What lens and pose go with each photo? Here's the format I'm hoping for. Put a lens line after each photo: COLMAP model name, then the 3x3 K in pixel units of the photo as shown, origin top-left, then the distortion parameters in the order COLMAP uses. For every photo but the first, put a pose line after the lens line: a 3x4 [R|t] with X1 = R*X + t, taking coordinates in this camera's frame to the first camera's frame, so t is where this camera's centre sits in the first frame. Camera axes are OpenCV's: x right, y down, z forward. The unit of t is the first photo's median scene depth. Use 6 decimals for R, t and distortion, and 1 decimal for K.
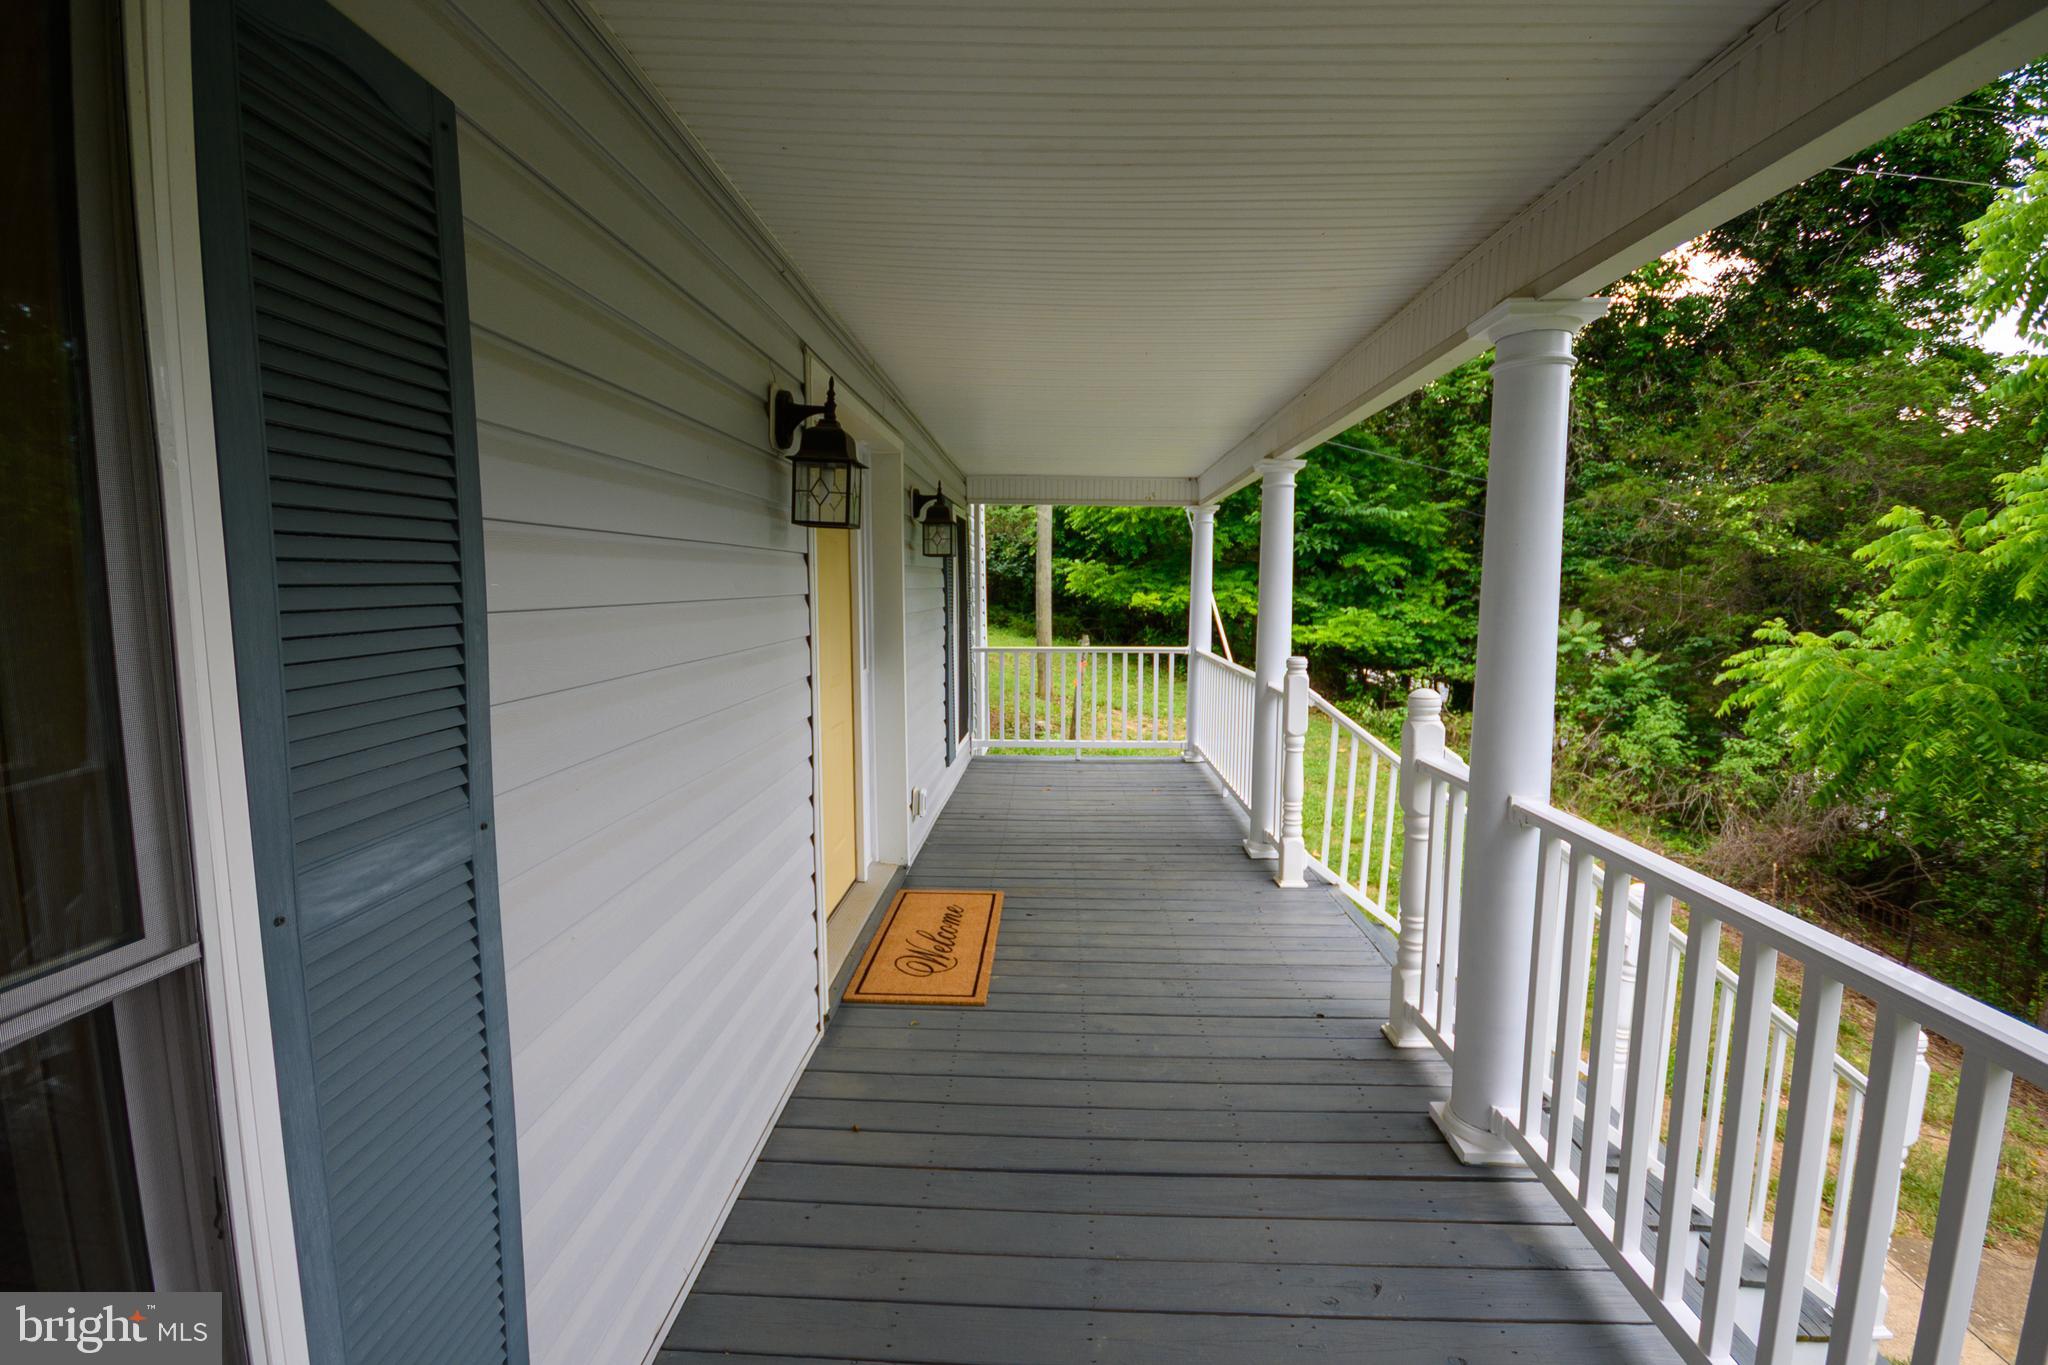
lens RADIAL K [[916.8, 0, 1028.4], [0, 916.8, 689.6], [0, 0, 1]] dist [-0.001233, -0.010331]
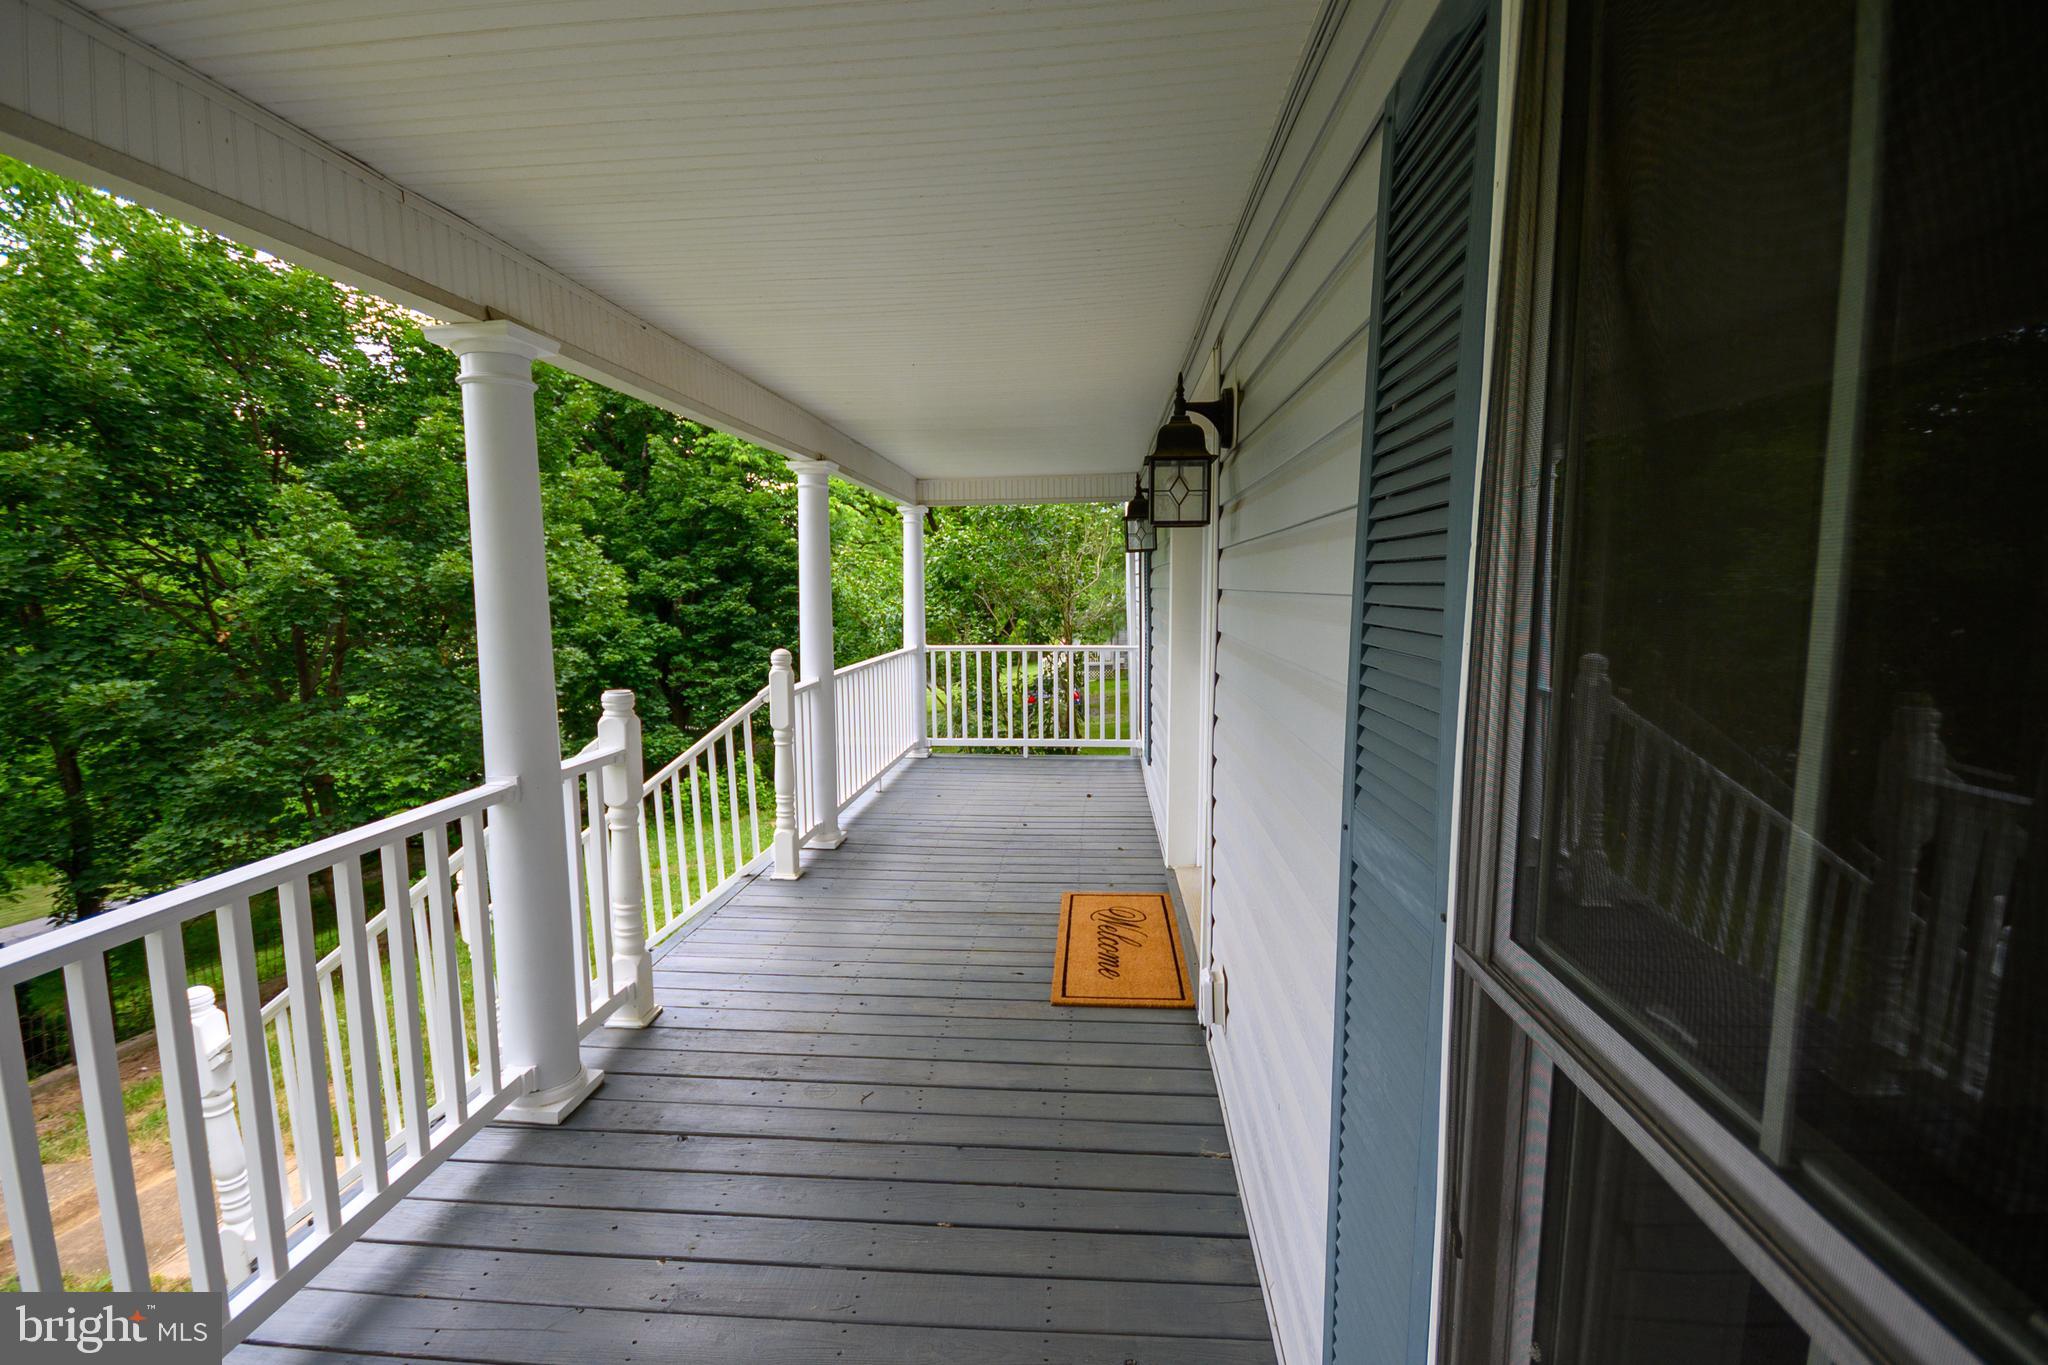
lens RADIAL K [[916.8, 0, 1028.4], [0, 916.8, 689.6], [0, 0, 1]] dist [-0.001233, -0.010331]
pose [[-0.999054, -0.006143, 0.043055, -0.044577], [0.003978, 0.972916, 0.231124, -0.223414], [-0.043308, 0.231077, -0.971971, 1.922087]]
